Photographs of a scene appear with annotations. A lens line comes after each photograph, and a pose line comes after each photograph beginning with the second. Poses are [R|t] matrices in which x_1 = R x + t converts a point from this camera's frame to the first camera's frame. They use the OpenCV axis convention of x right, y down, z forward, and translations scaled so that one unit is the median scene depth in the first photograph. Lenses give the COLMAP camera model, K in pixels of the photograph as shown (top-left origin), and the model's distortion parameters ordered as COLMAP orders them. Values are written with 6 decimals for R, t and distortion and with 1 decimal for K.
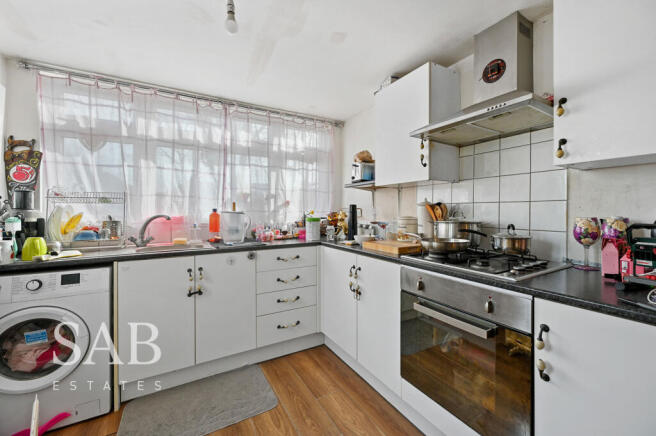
lens RADIAL K [[259.5, 0, 327.8], [0, 259.5, 214.9], [0, 0, 1]] dist [-0.000709, -0.000159]
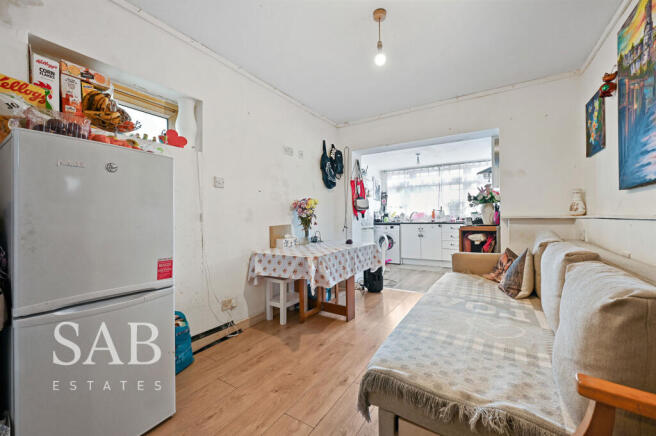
lens RADIAL K [[259.5, 0, 326.8], [0, 259.5, 217.7], [0, 0, 1]] dist [-0.000709, -0.000159]
pose [[0.467280, -0.001111, -0.884109, 1.583138], [-0.006807, 0.999965, -0.004855, 0.096832], [0.884083, 0.008287, 0.467256, -1.341361]]
